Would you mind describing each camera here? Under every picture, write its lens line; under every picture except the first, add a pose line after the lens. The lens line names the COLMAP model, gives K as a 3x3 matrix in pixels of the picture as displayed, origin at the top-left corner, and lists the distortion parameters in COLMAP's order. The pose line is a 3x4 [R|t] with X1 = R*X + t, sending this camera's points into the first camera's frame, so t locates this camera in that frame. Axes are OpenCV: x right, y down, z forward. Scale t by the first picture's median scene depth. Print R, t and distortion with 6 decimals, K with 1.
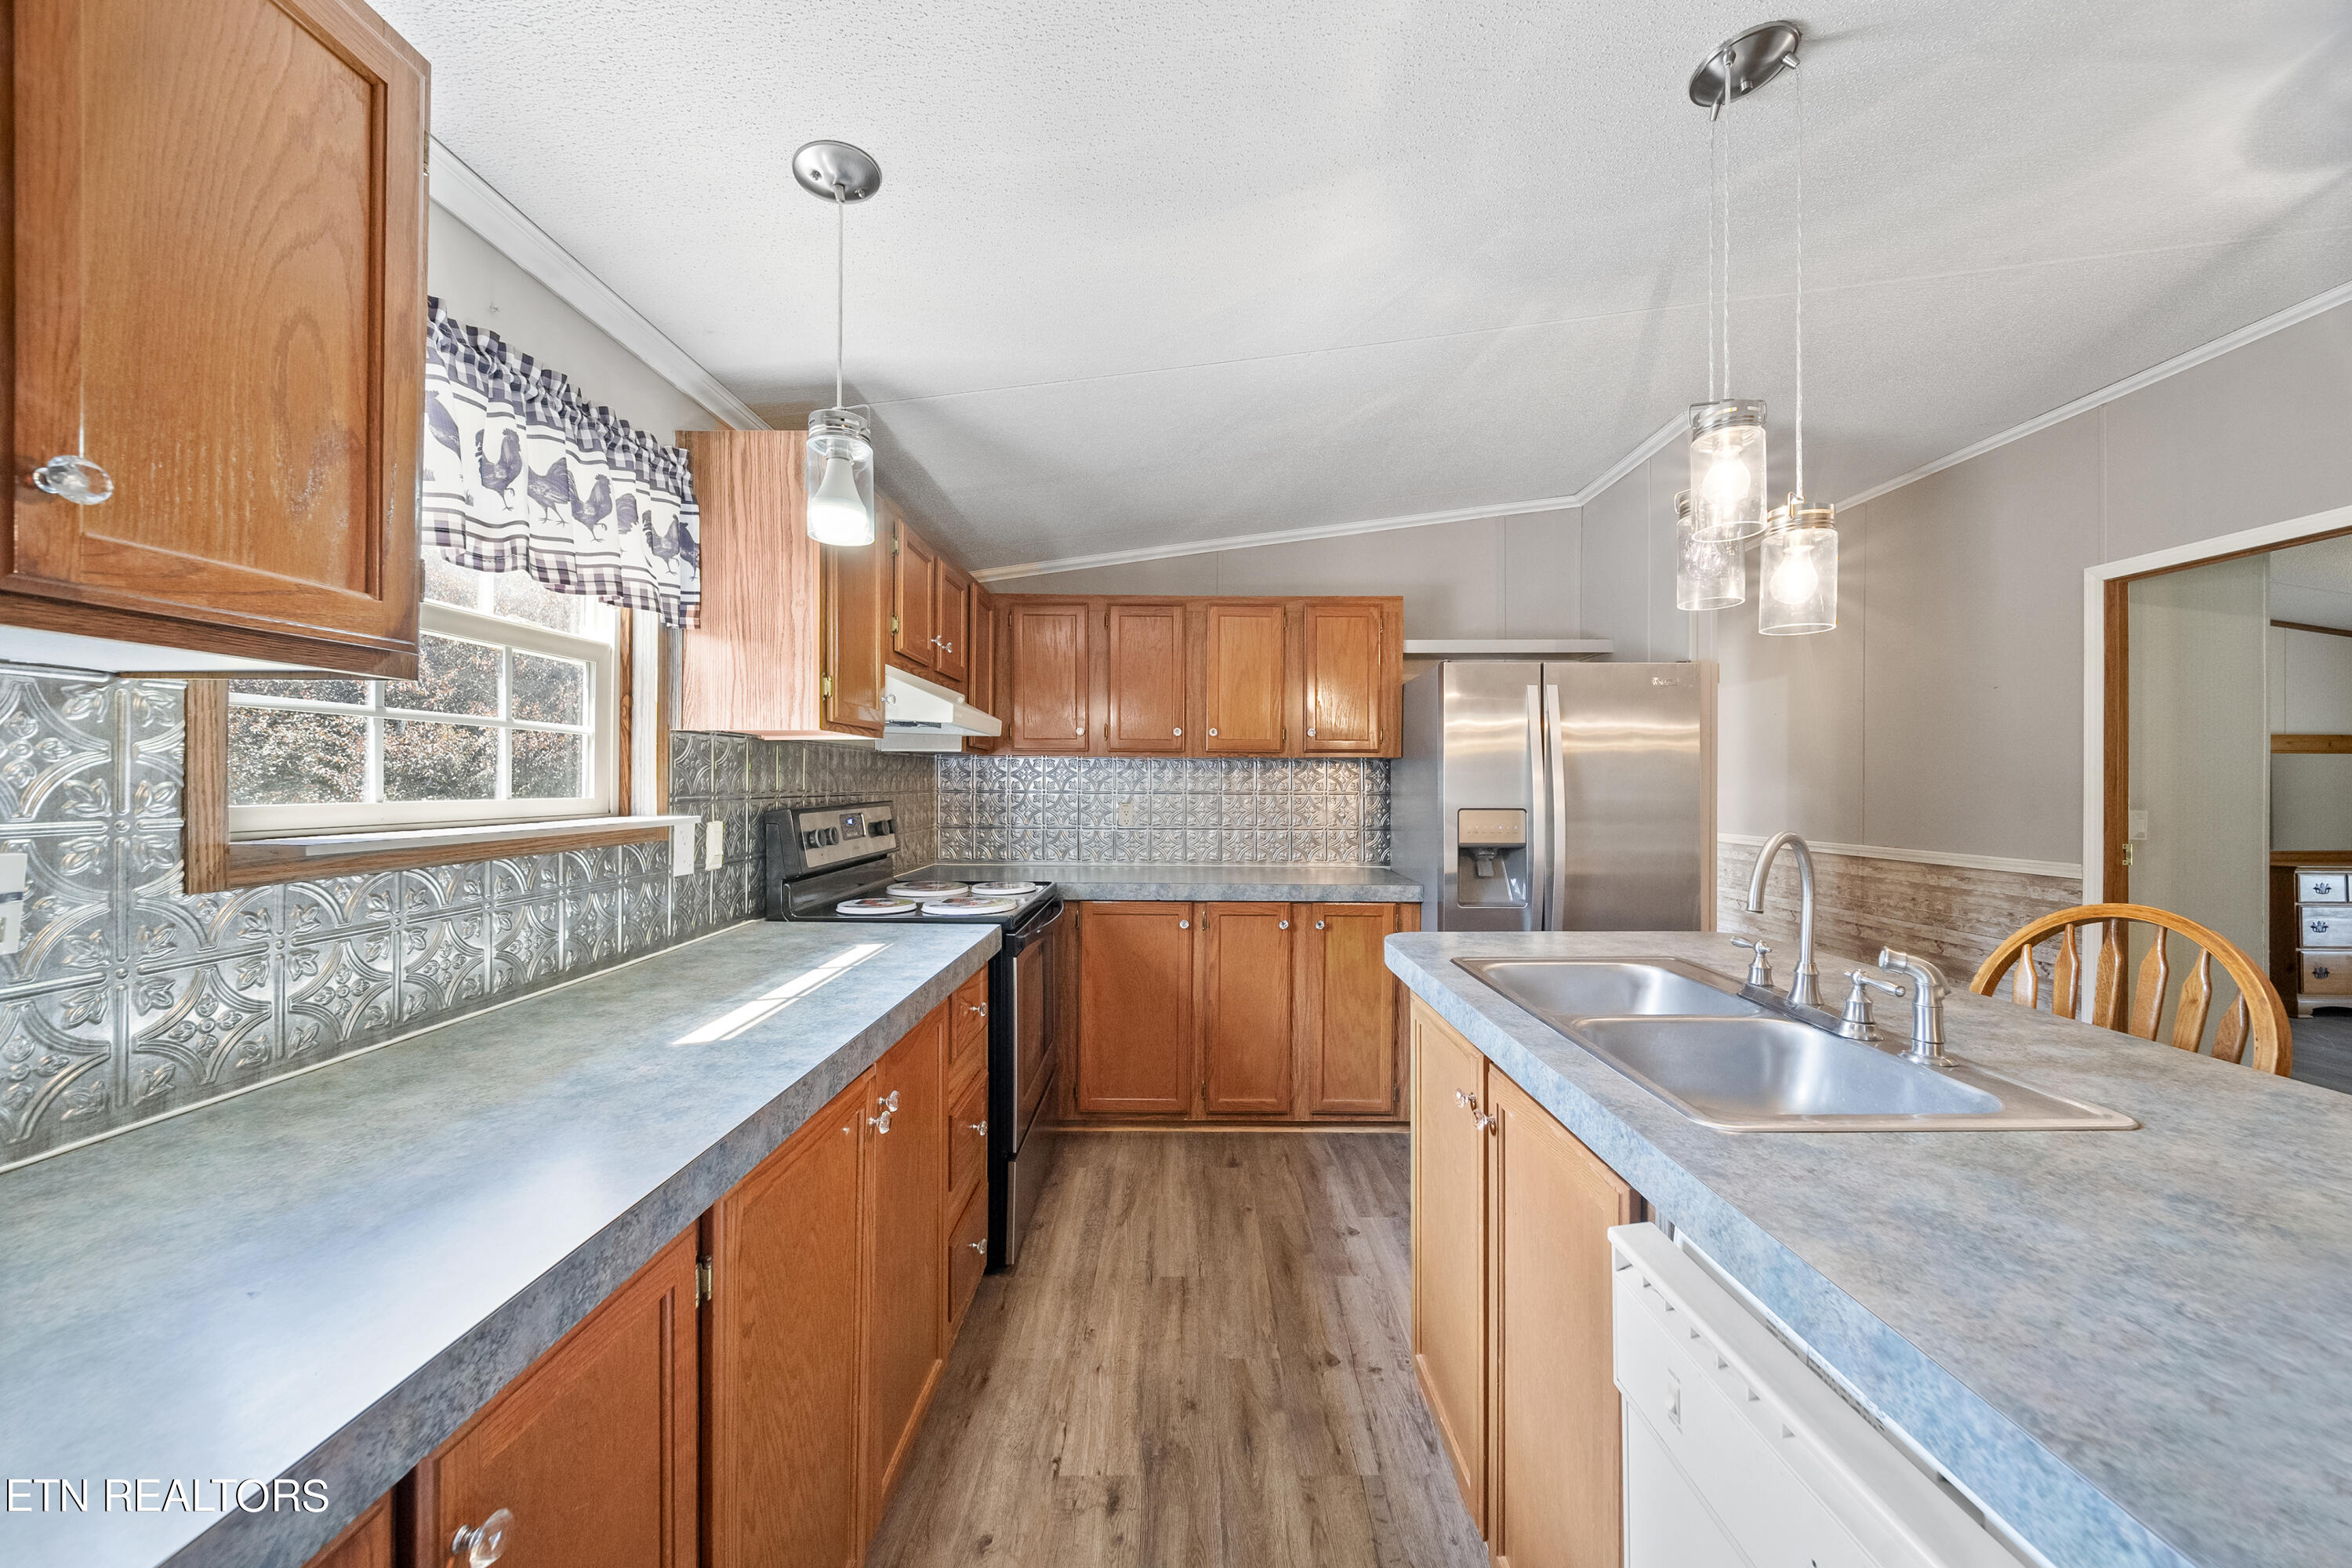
lens RADIAL K [[837.3, 0, 1192.0], [0, 837.3, 791.7], [0, 0, 1]] dist [0.002463, 0.000006]
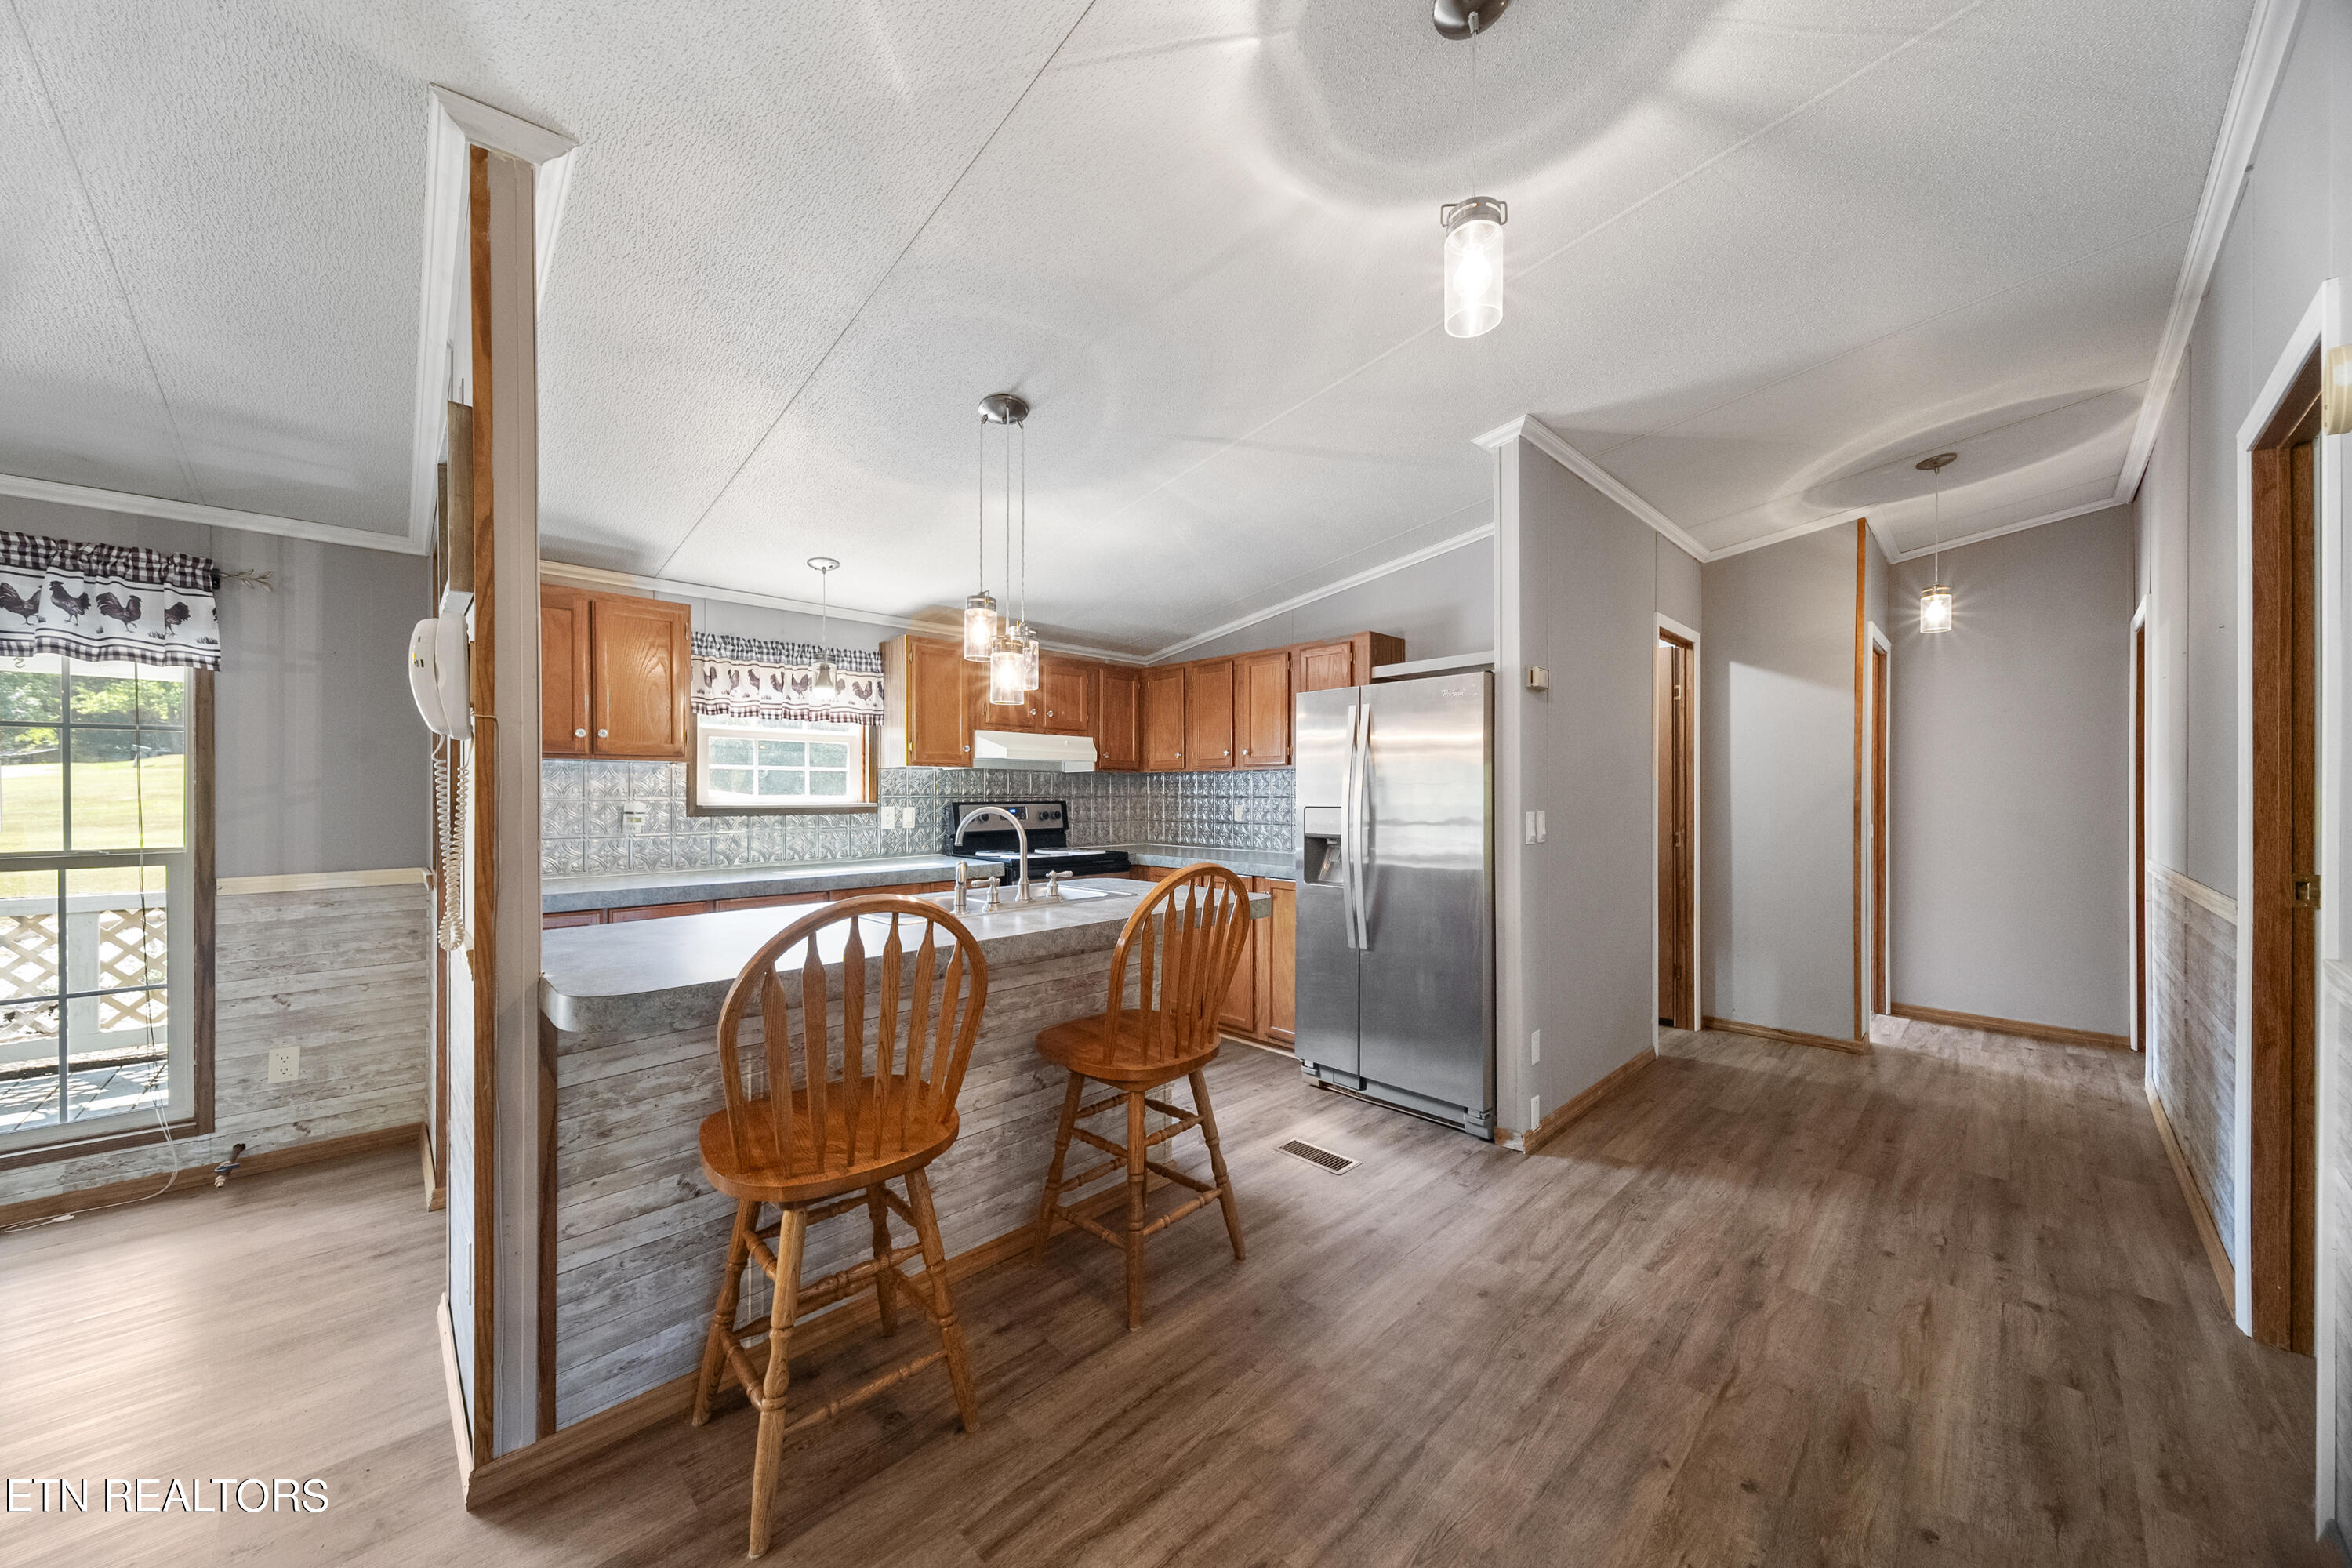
lens RADIAL K [[828.1, 0, 1178.7], [0, 828.1, 799.8], [0, 0, 1]] dist [0.010453, -0.000184]
pose [[0.681818, -0.000447, -0.731521, 1.111246], [-0.003871, 0.999984, -0.004219, 0.016610], [0.731511, 0.005708, 0.681806, -0.000453]]
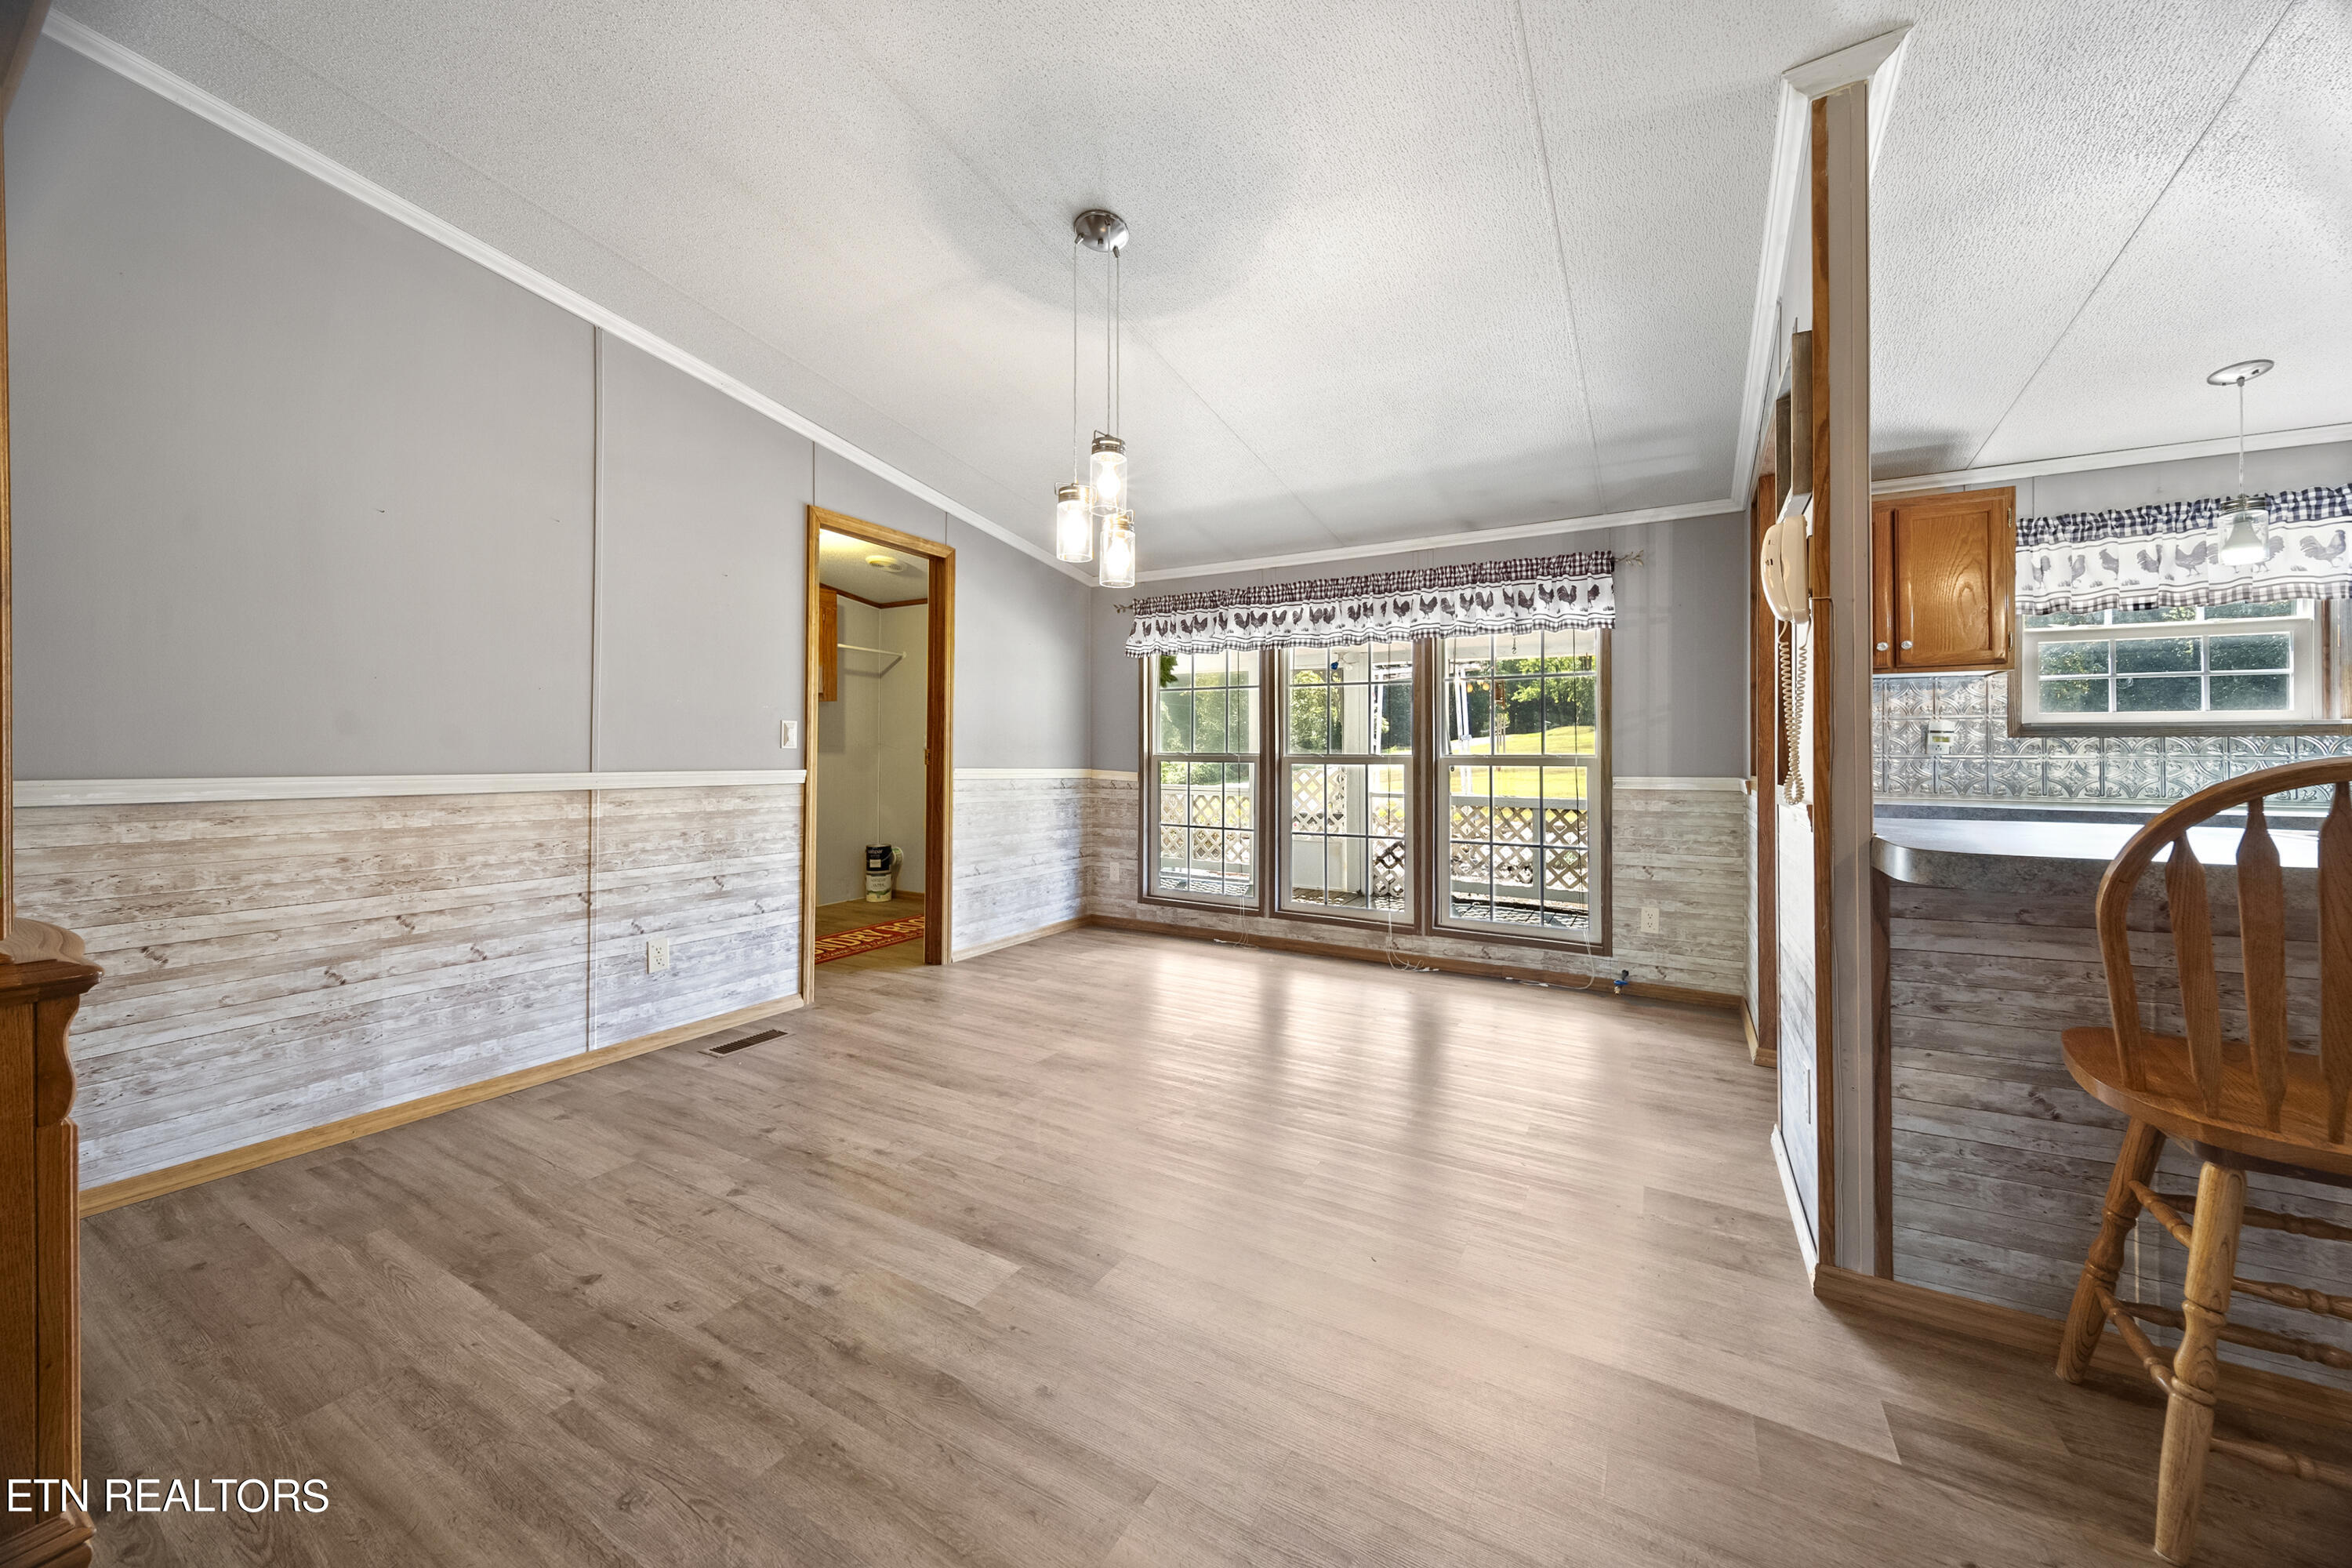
lens RADIAL K [[847.9, 0, 1190.3], [0, 847.9, 738.6], [0, 0, 1]] dist [-0.000040, -0.000572]
pose [[-0.510857, -0.022277, -0.859377, 1.171980], [-0.016917, 0.999731, -0.015859, 0.080494], [0.859499, 0.006436, -0.511097, -0.039369]]
